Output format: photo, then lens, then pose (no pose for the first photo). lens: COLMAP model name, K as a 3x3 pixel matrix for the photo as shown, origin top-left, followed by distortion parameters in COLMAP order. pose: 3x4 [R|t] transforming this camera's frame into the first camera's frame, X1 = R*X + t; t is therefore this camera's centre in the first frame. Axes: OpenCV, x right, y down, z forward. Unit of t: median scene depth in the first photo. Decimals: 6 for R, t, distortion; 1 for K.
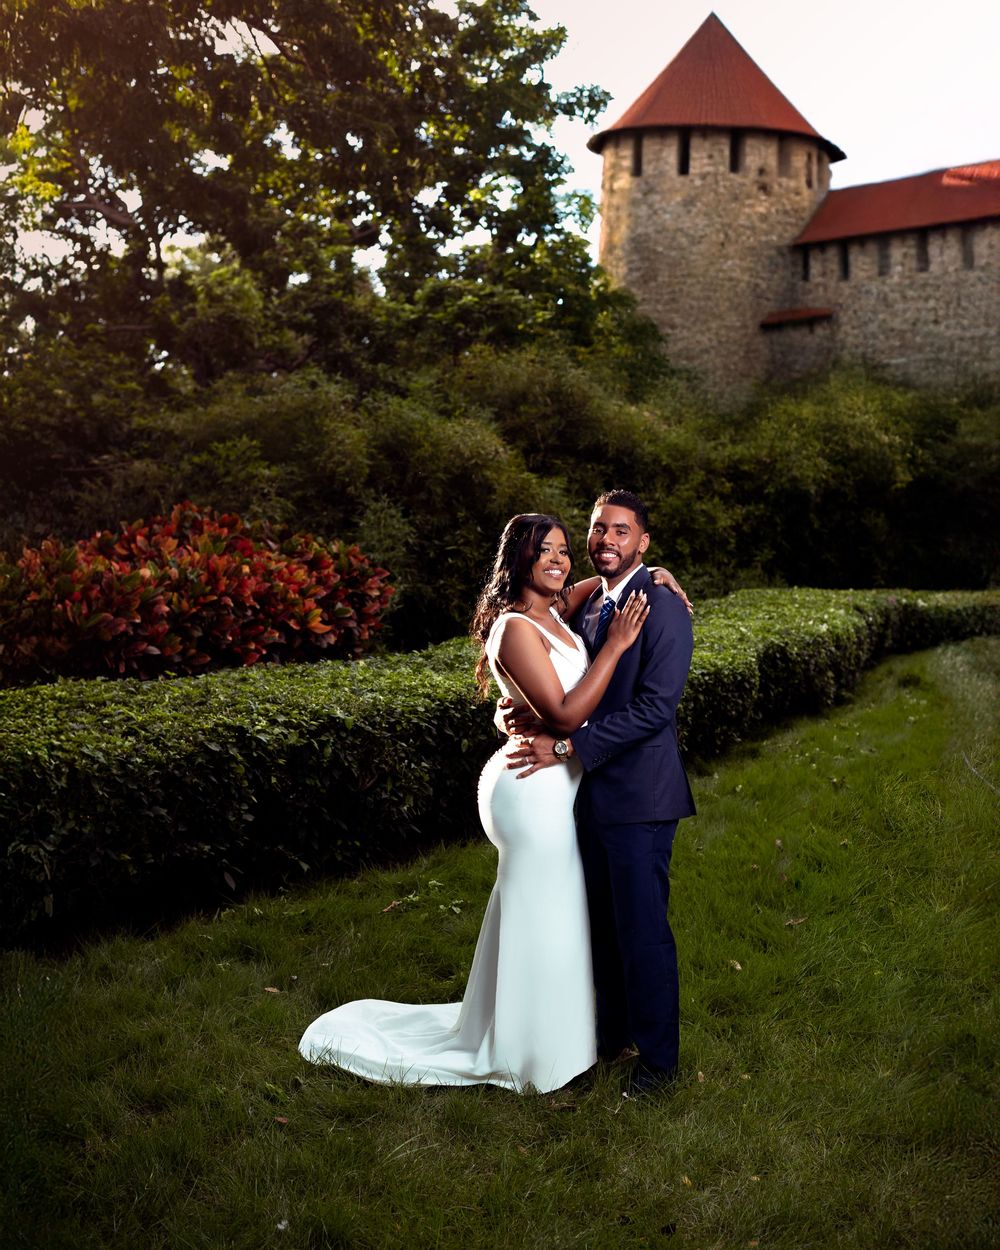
lens RADIAL K [[2441.0, 0, 499.7], [0, 2441.0, 695.9], [0, 0, 1]] dist [-0.118049, -0.009249]
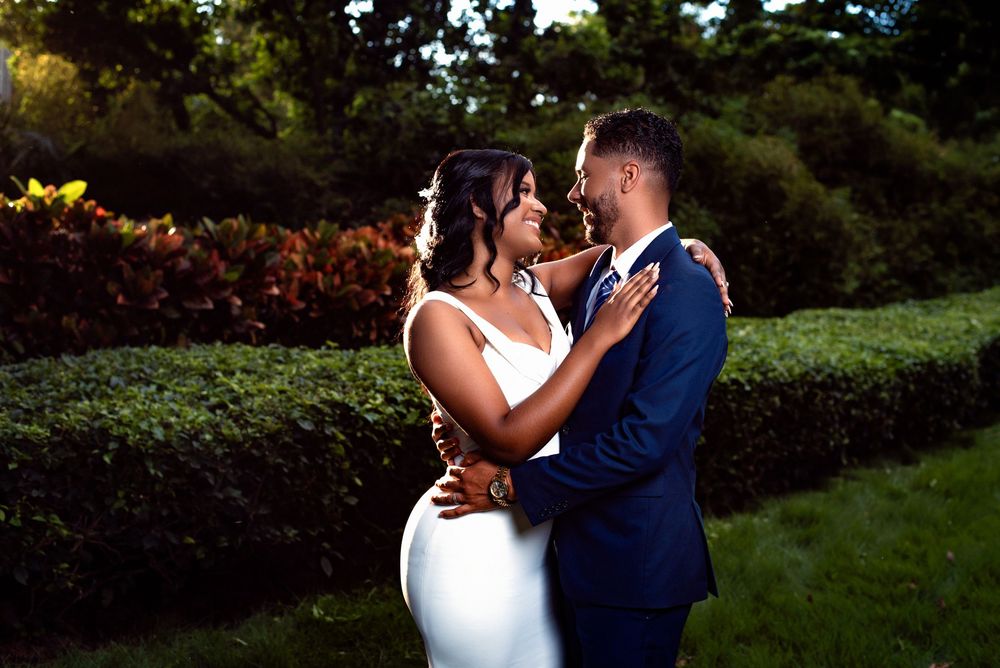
lens RADIAL K [[1527.4, 0, 500.0], [0, 1527.4, 334.0], [0, 0, 1]] dist [-0.116918, -0.050238]
pose [[0.964050, 0.039756, -0.262729, 0.082761], [-0.042443, 0.999088, -0.004561, -0.011361], [0.262308, 0.015548, 0.964859, 0.346613]]
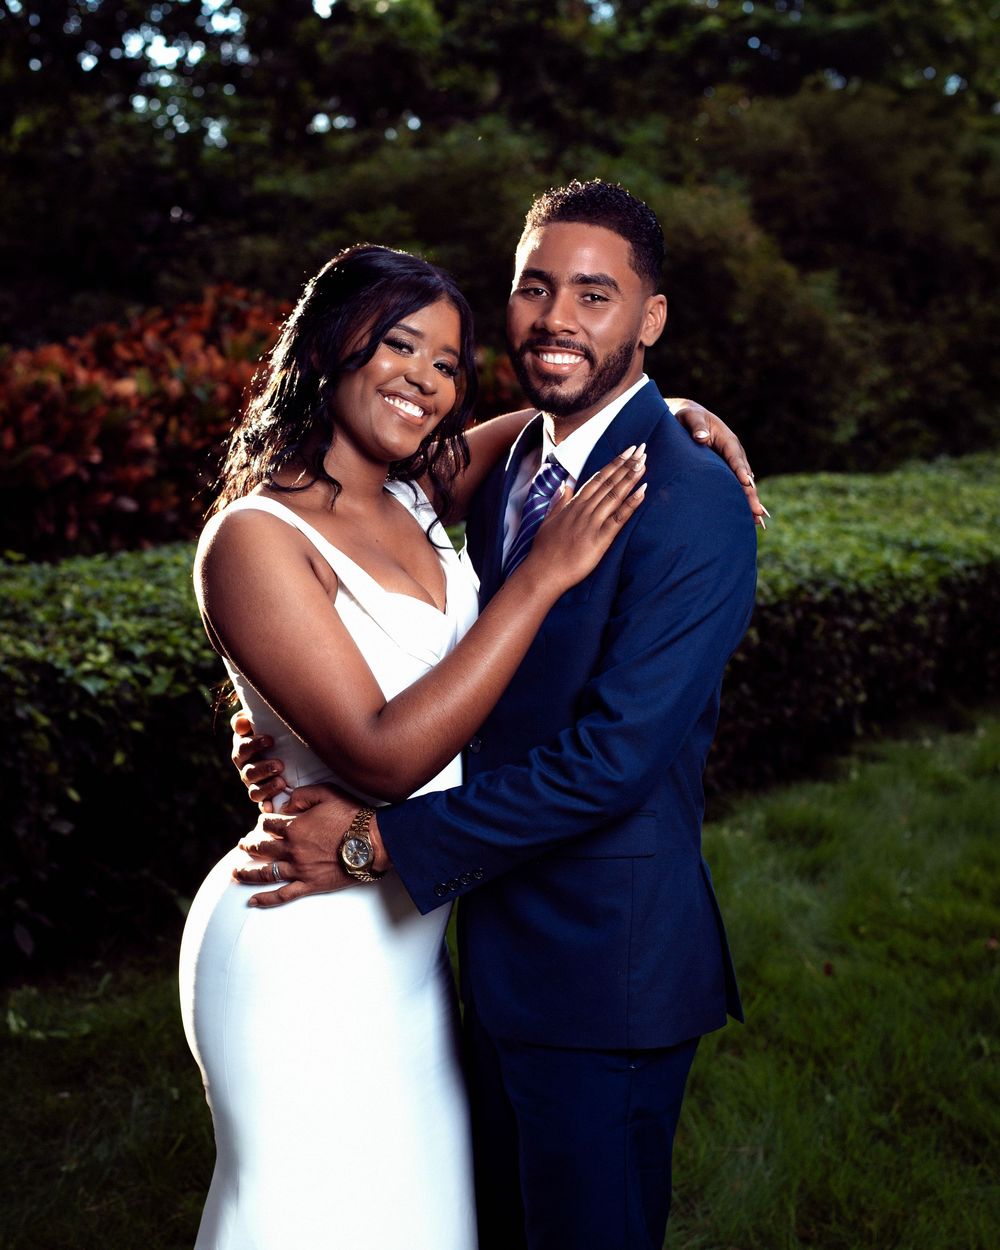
lens RADIAL K [[2441.0, 0, 499.7], [0, 2441.0, 695.9], [0, 0, 1]] dist [-0.118049, -0.009249]
pose [[0.986928, 0.040881, -0.155889, 0.064071], [-0.029532, 0.996788, 0.074441, -0.019305], [0.158432, -0.068864, 0.984965, 0.366466]]
